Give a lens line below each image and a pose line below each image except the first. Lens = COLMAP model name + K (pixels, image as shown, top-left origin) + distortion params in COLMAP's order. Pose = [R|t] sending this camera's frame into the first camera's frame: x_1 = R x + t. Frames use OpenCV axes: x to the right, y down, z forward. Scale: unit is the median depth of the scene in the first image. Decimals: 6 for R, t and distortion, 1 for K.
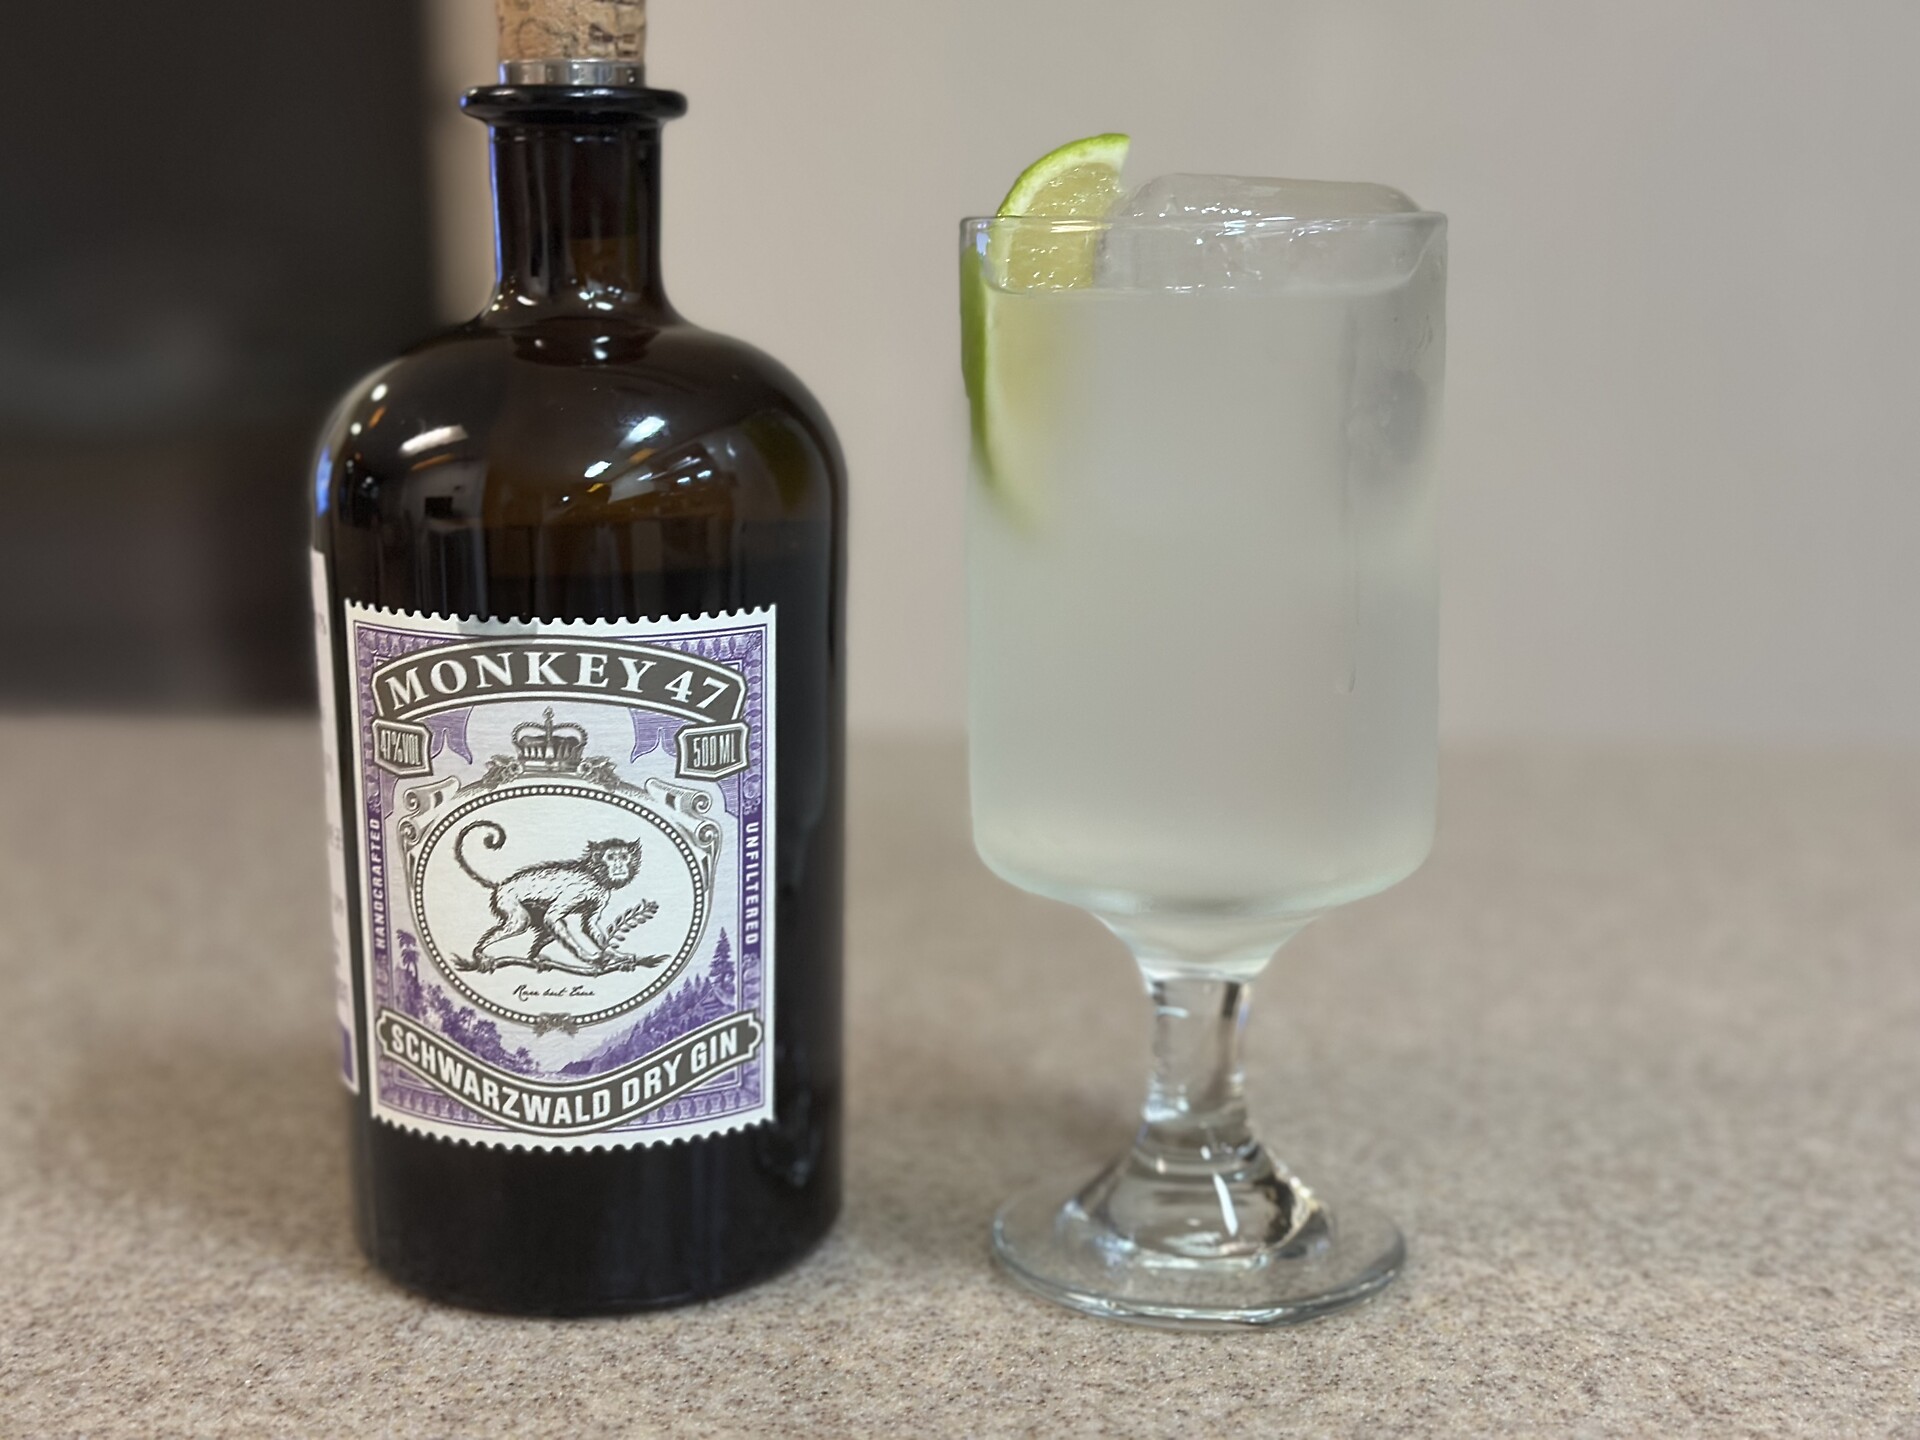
lens RADIAL K [[2679.6, 0, 959.9], [0, 2679.6, 722.7], [0, 0, 1]] dist [-0.011073, 0.000000]
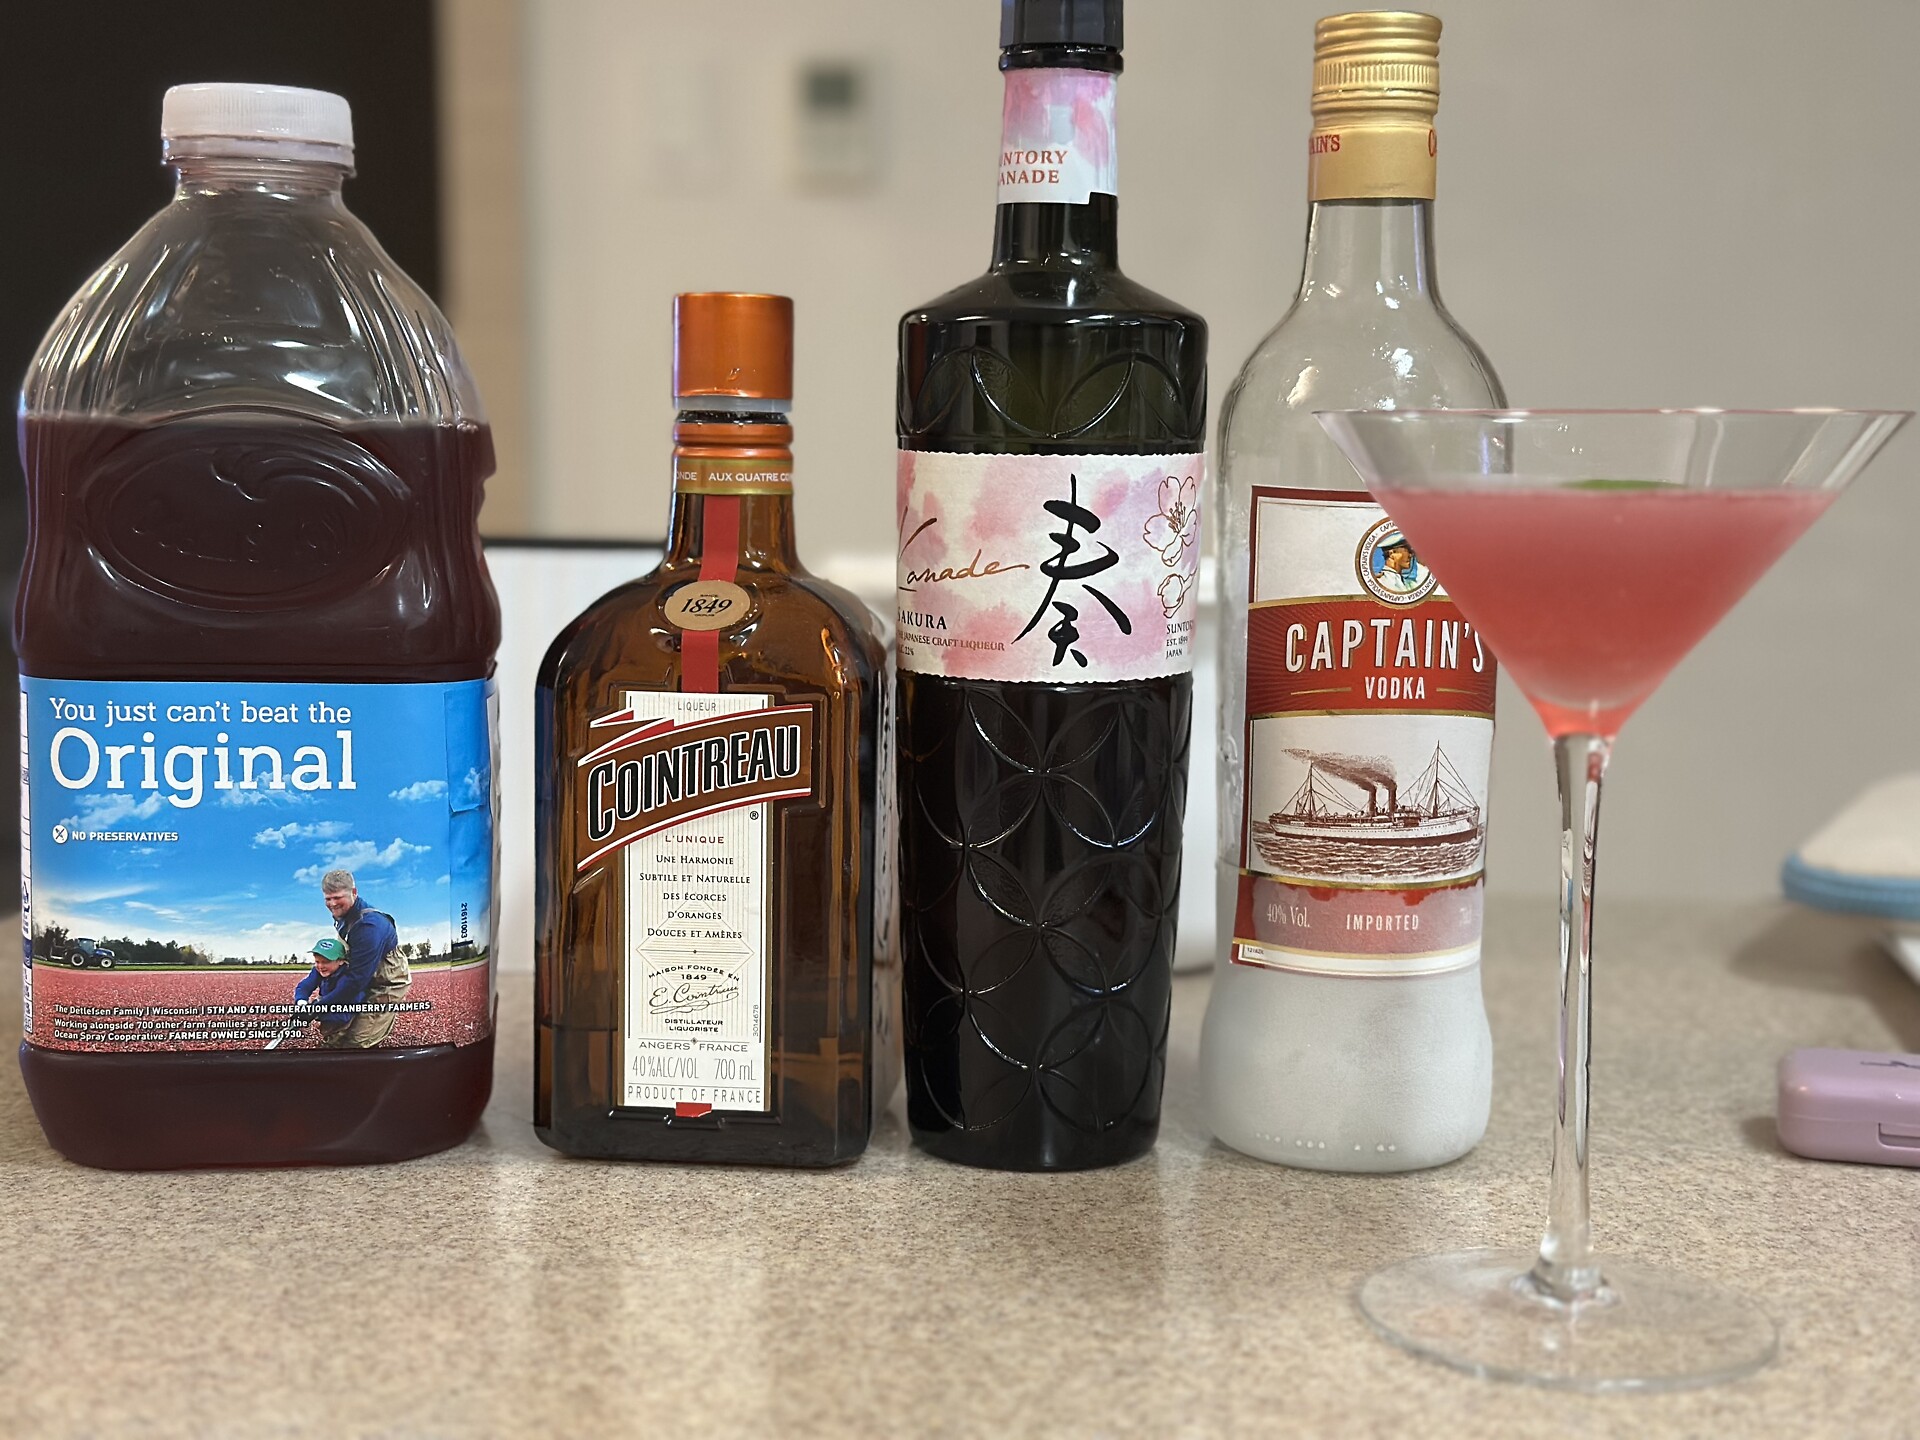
lens RADIAL K [[2679.6, 0, 959.9], [0, 2679.6, 718.6], [0, 0, 1]] dist [-0.011073, 0.000000]
pose [[0.999458, 0.018441, 0.027259, -0.032803], [-0.016376, 0.997113, -0.074142, 0.065161], [-0.028548, 0.073655, 0.996875, -0.769893]]
